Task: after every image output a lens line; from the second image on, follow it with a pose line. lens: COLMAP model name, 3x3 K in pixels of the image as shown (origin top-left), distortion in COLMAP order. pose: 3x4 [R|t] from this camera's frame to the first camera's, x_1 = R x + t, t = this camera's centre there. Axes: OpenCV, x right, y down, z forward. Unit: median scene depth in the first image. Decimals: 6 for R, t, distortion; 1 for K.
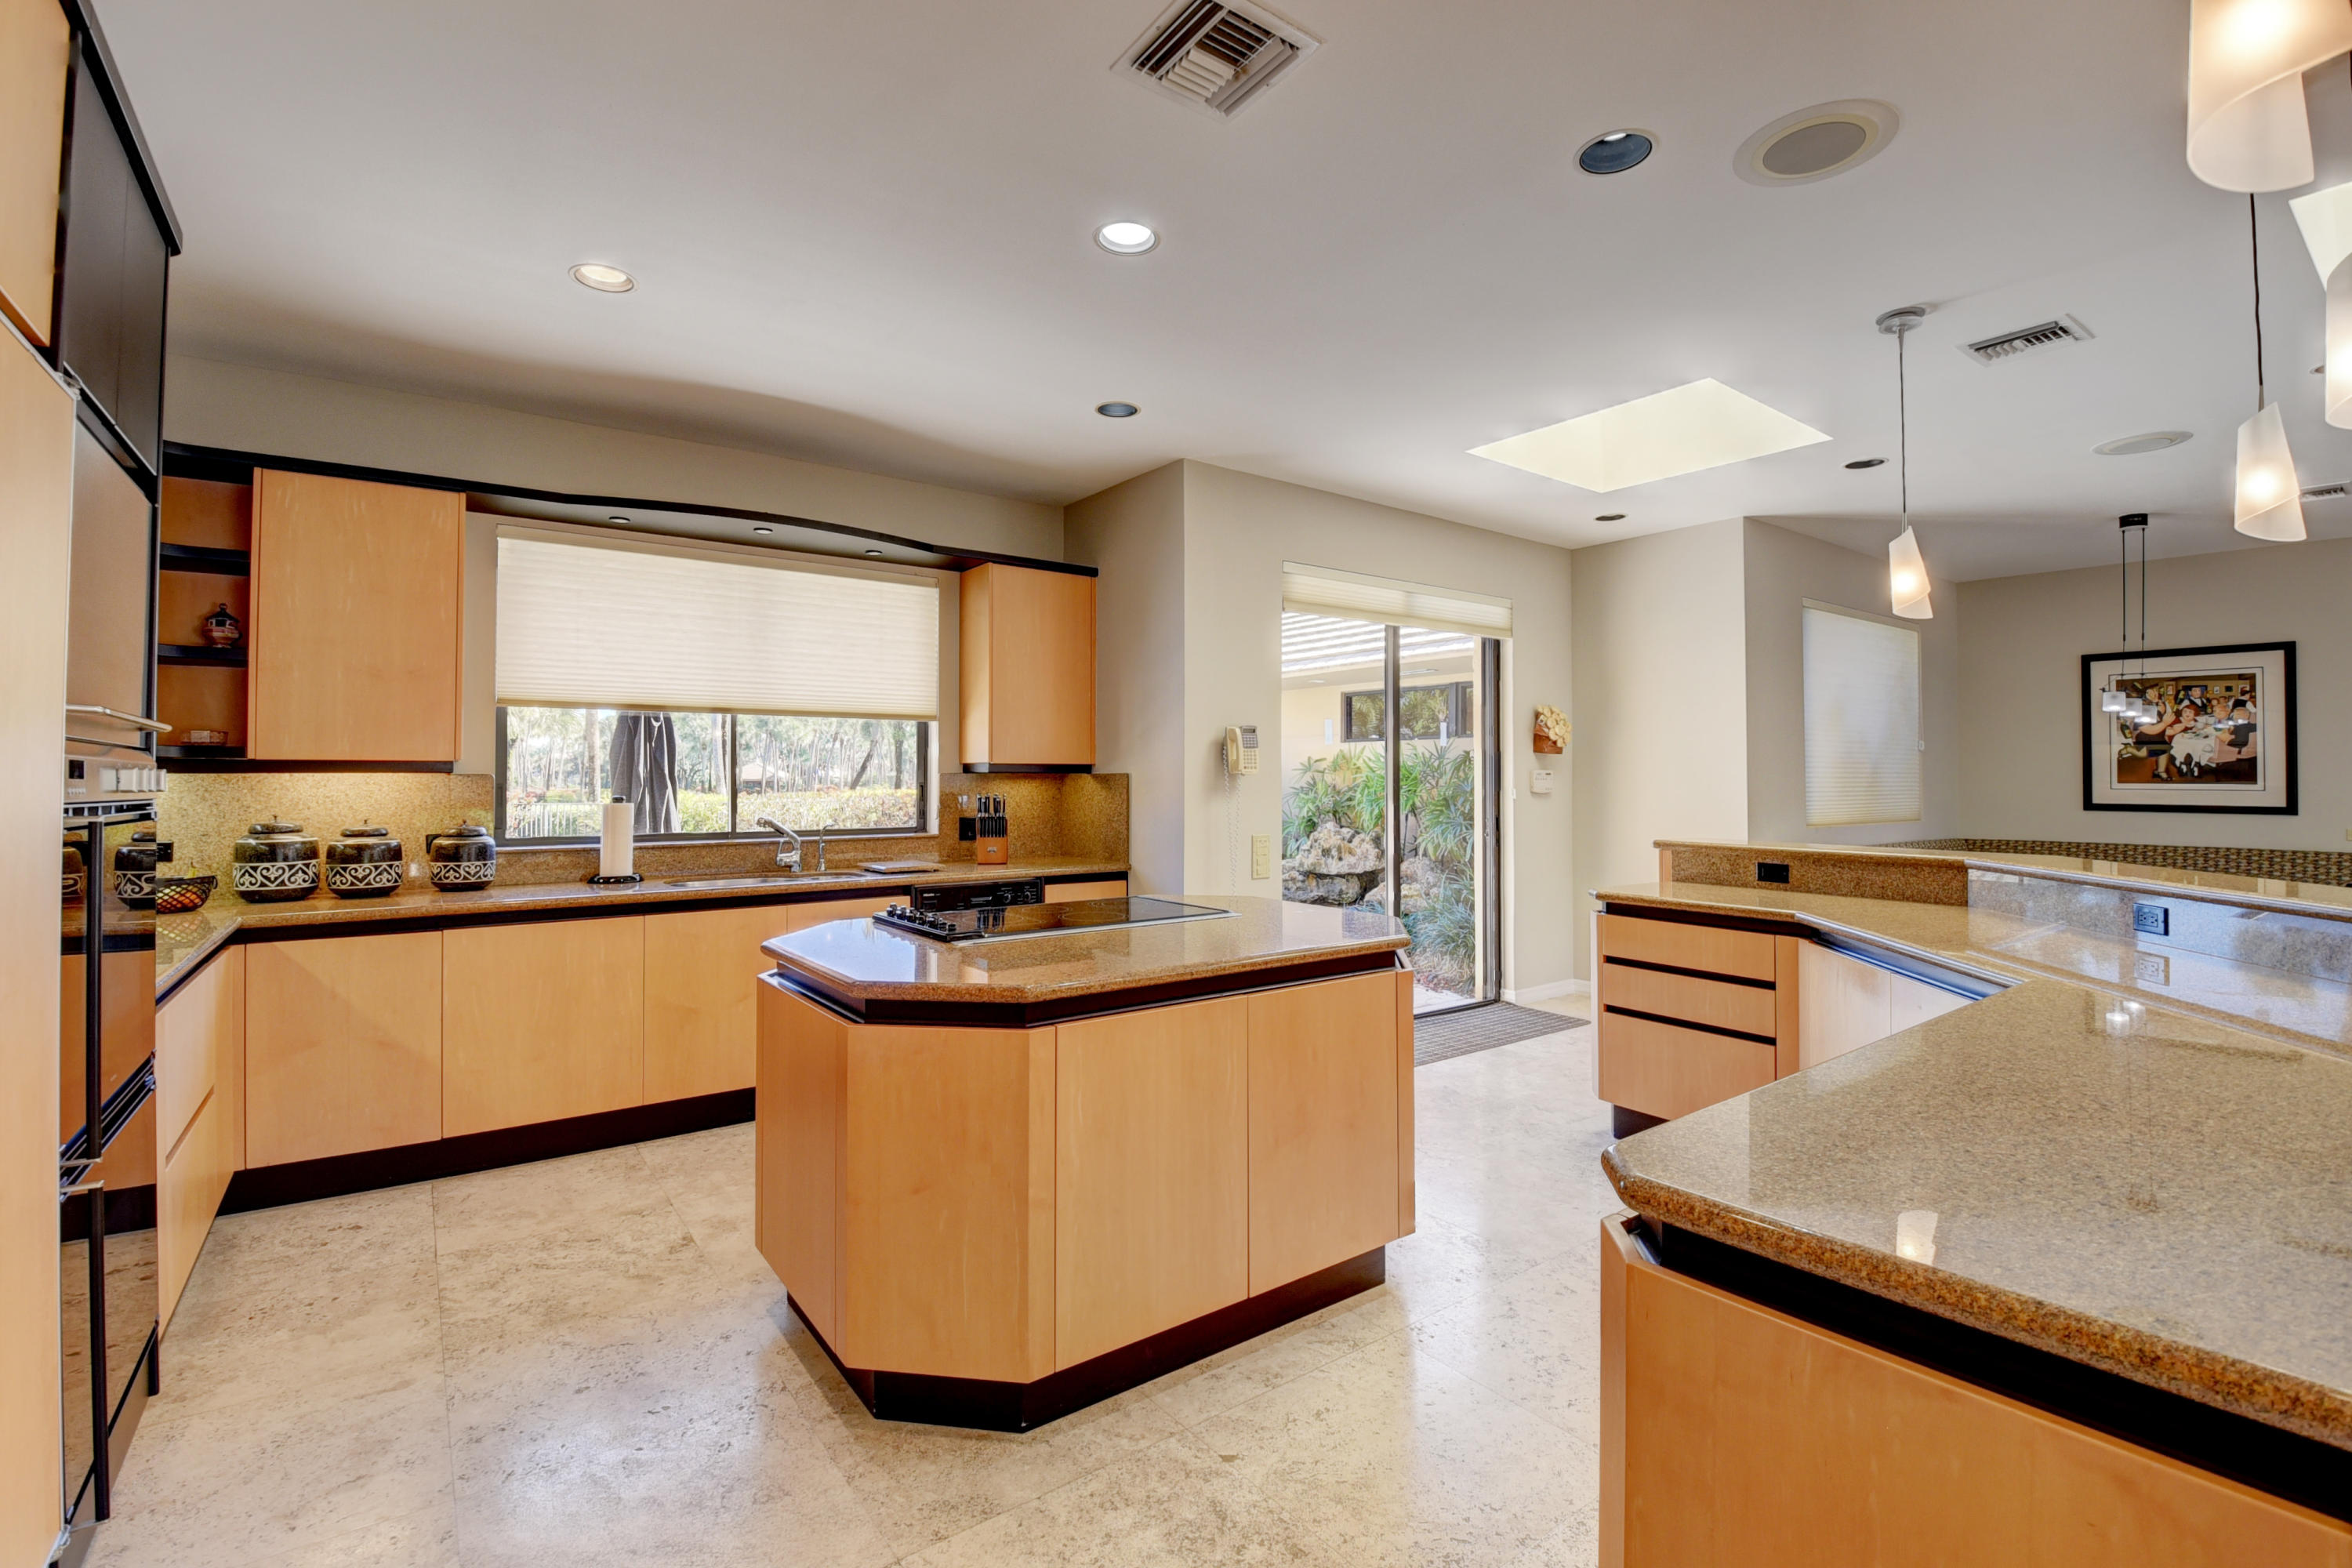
lens RADIAL K [[1023.4, 0, 1168.7], [0, 1023.4, 772.7], [0, 0, 1]] dist [-0.005032, -0.007778]
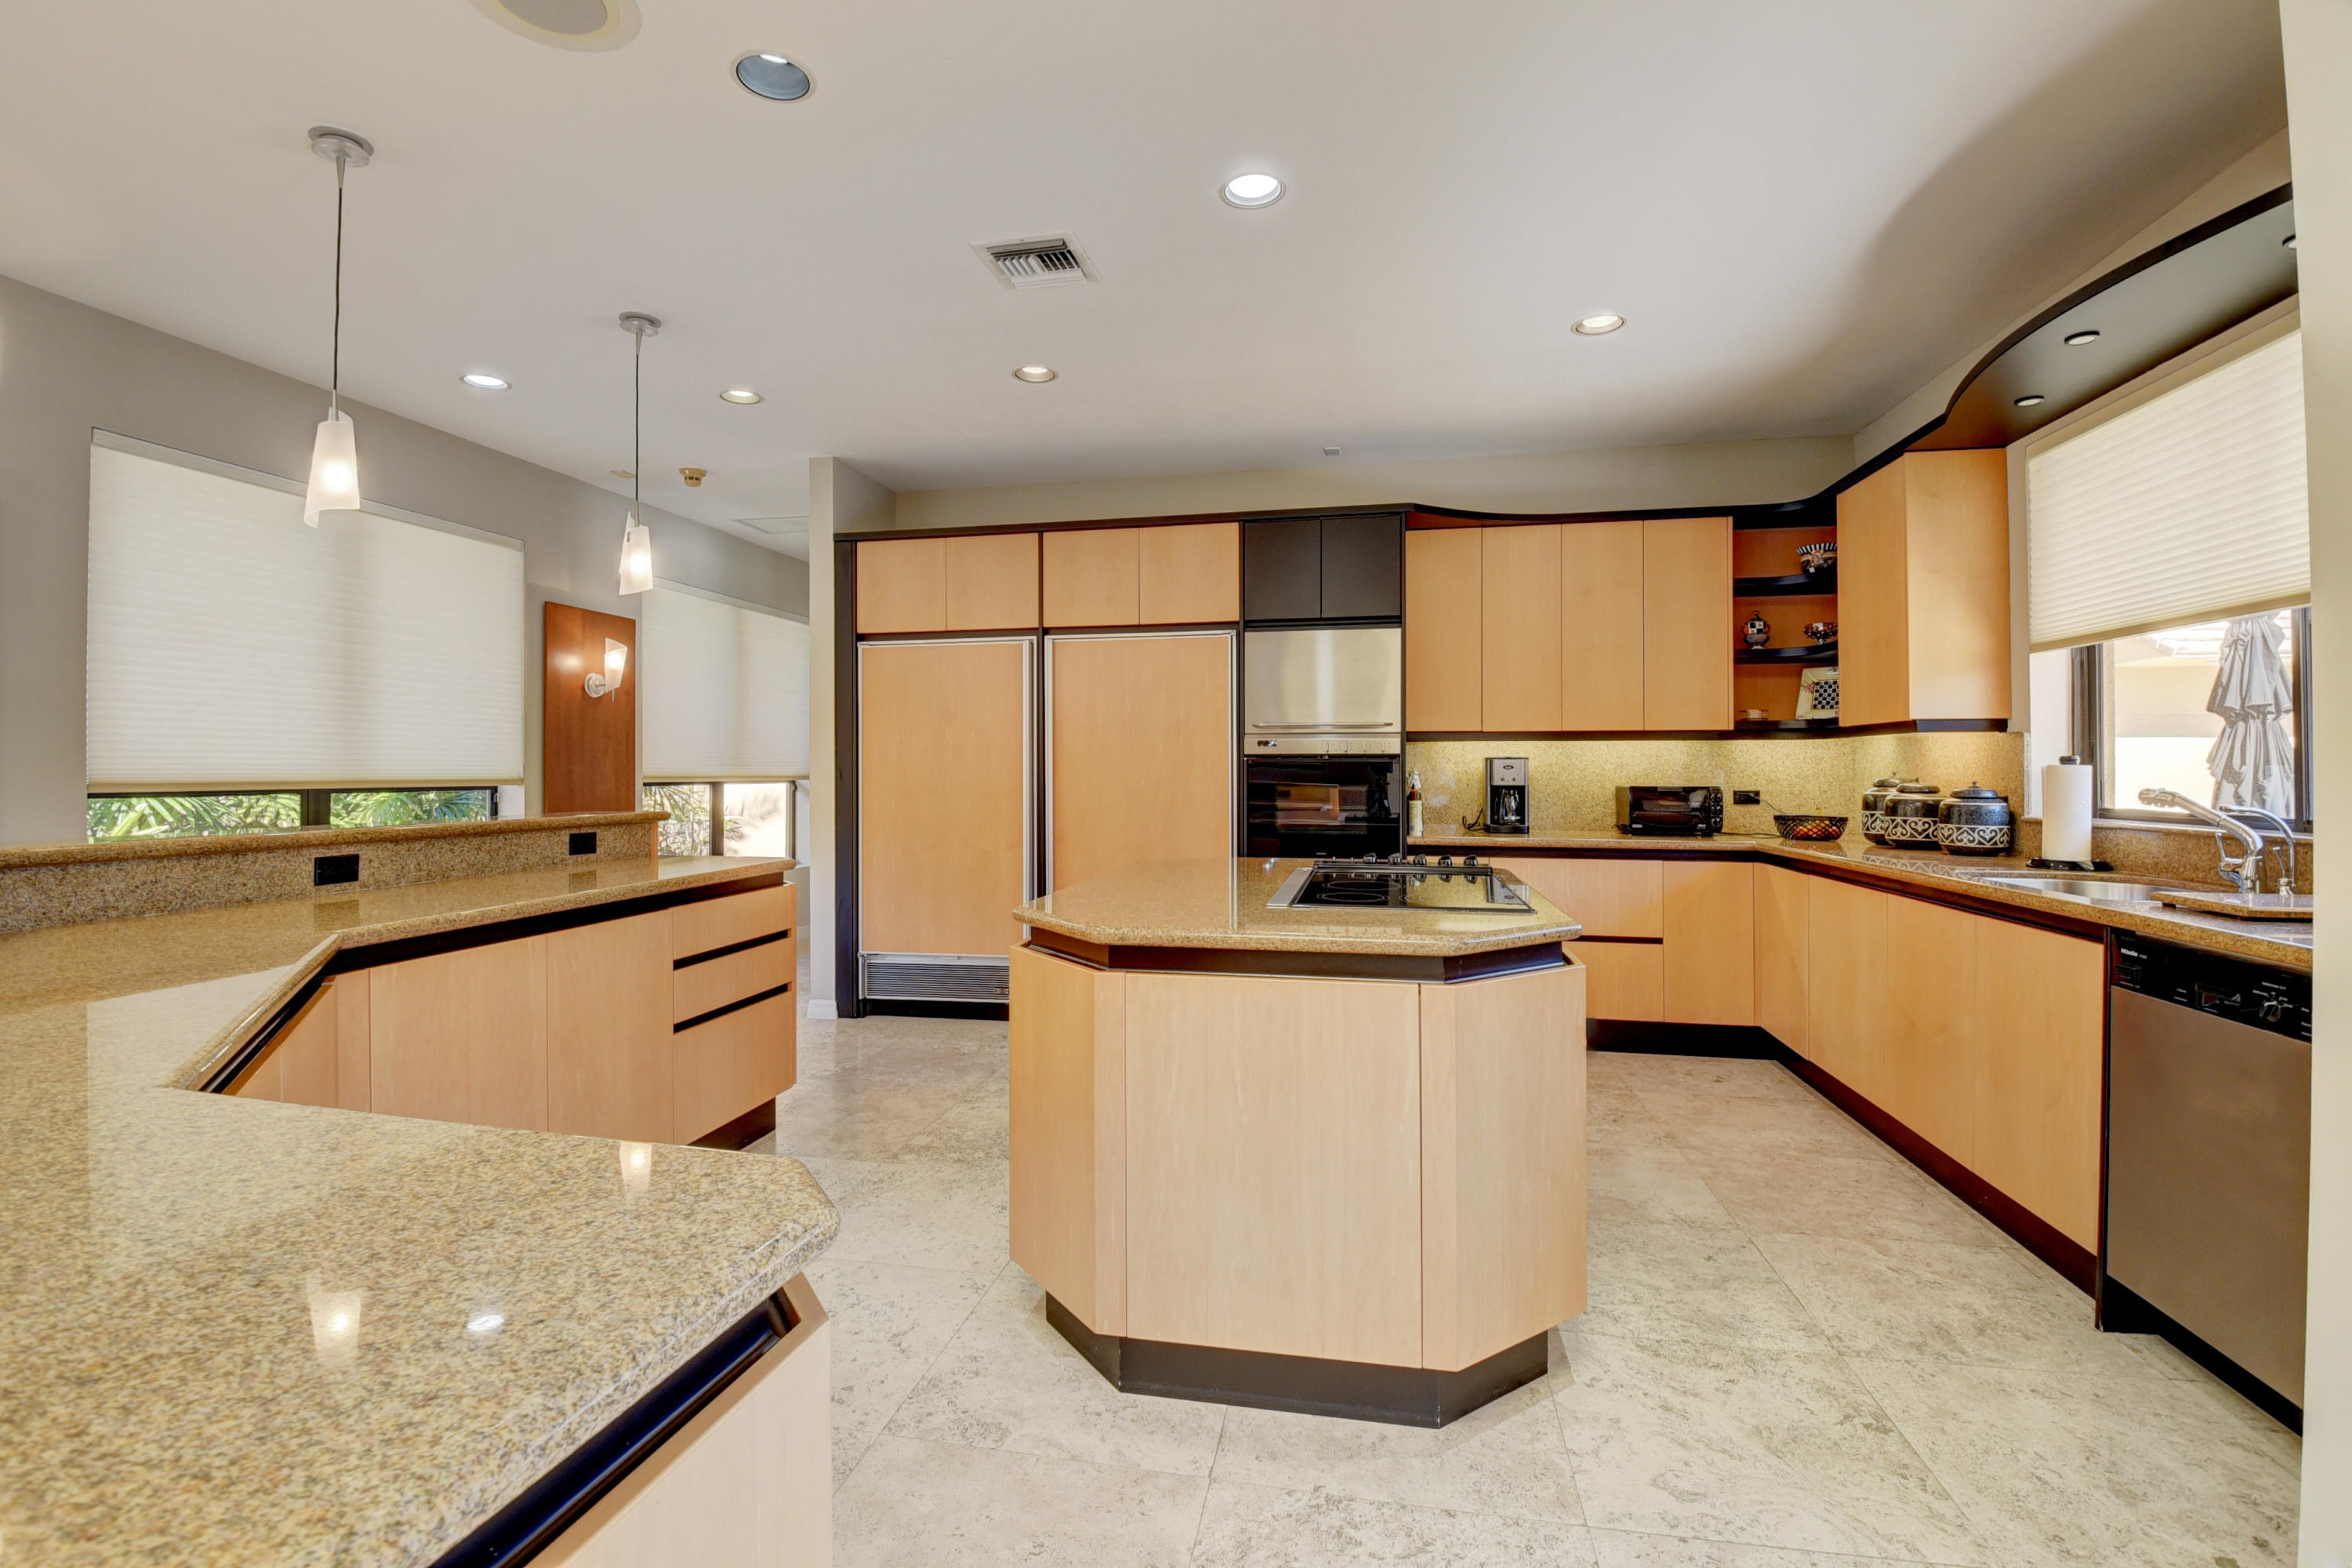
lens RADIAL K [[1023.4, 0, 1171.5], [0, 1023.4, 772.2], [0, 0, 1]] dist [-0.005032, -0.007778]
pose [[-0.736846, 0.000907, -0.676060, 0.300511], [0.002585, 0.999996, -0.001477, 0.022936], [0.676055, -0.002836, -0.736845, 0.725992]]
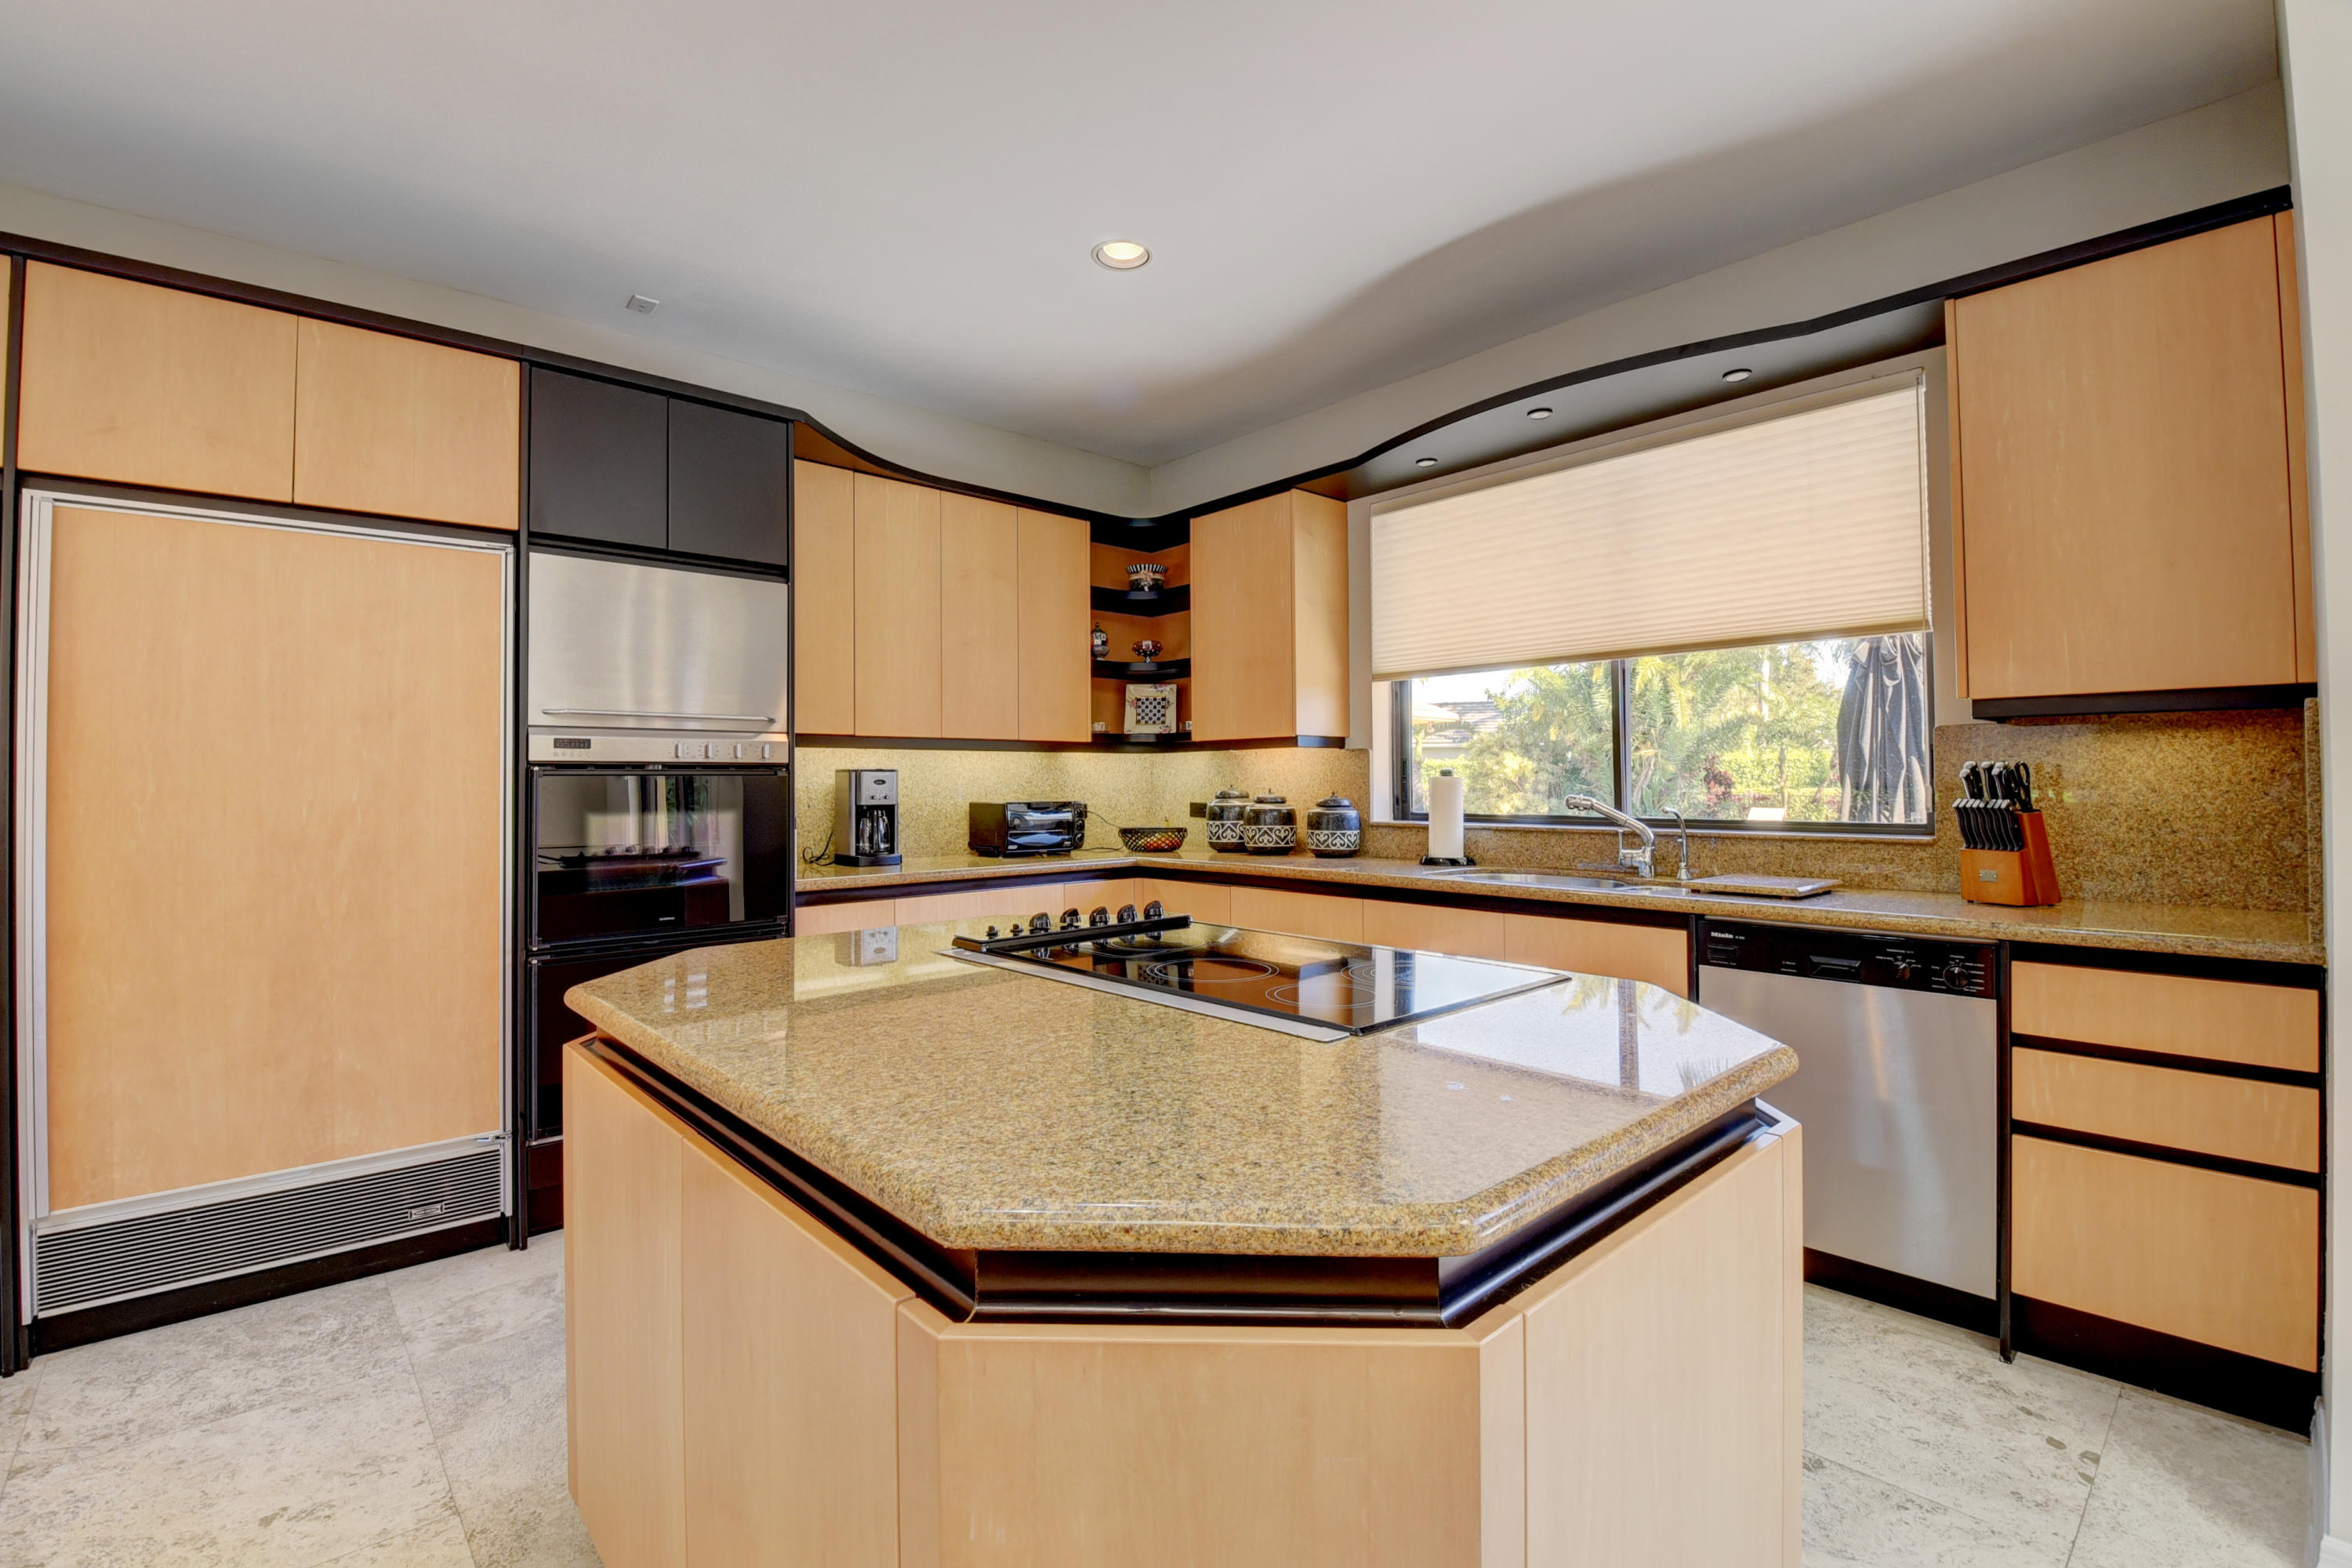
lens RADIAL K [[1023.4, 0, 1164.4], [0, 1023.4, 773.6], [0, 0, 1]] dist [-0.005032, -0.007778]
pose [[0.096541, -0.009741, -0.995281, 0.215662], [0.011367, 0.999898, -0.008684, 0.021122], [0.995264, -0.010475, 0.096642, 0.440171]]
